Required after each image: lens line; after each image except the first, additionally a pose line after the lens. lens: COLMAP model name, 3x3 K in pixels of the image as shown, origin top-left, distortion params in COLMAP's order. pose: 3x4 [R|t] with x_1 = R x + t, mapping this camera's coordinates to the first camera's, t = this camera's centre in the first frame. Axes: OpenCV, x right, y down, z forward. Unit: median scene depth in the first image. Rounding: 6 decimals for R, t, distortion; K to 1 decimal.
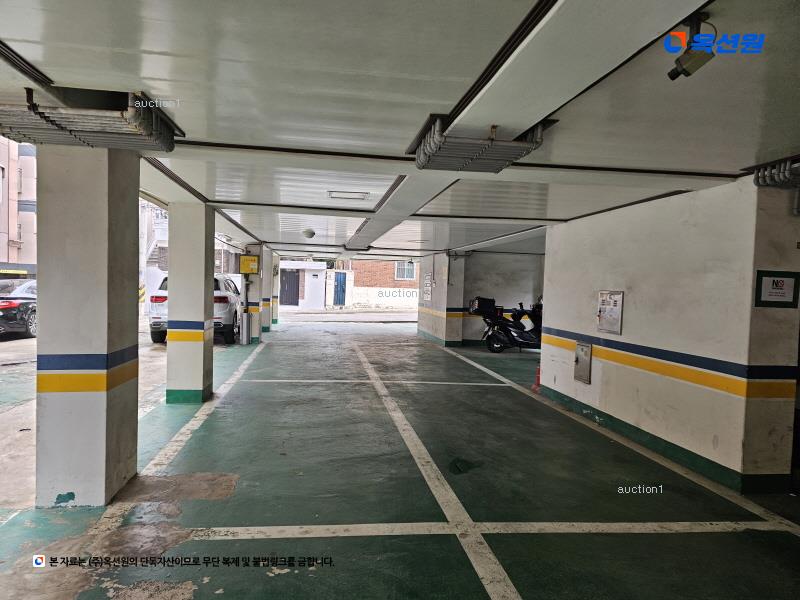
lens RADIAL K [[530.6, 0, 390.1], [0, 530.6, 293.6], [0, 0, 1]] dist [0.096688, -0.086616]
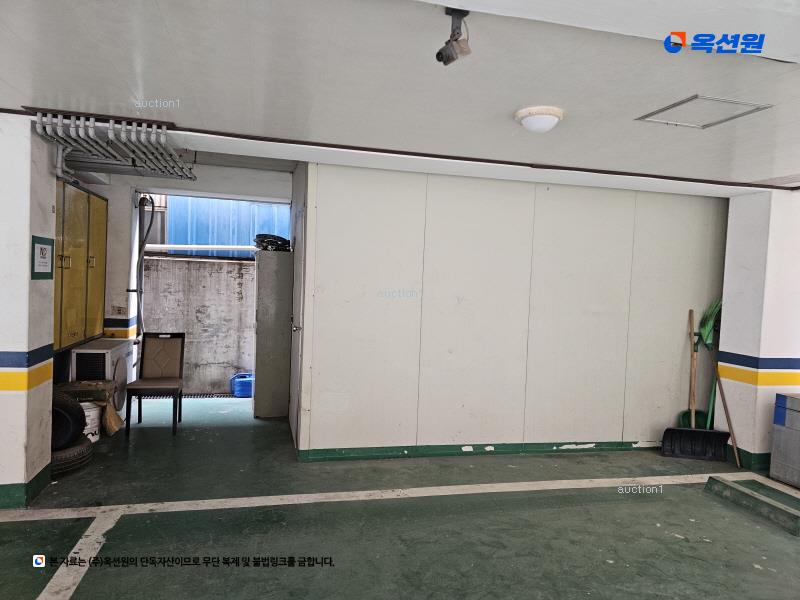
lens RADIAL K [[530.6, 0, 390.1], [0, 530.6, 293.6], [0, 0, 1]] dist [0.096688, -0.086616]
pose [[-0.078518, -0.064475, 0.994826, -0.197676], [-0.025876, 0.997702, 0.062619, -0.020666], [-0.996577, -0.020826, -0.080006, 0.524977]]
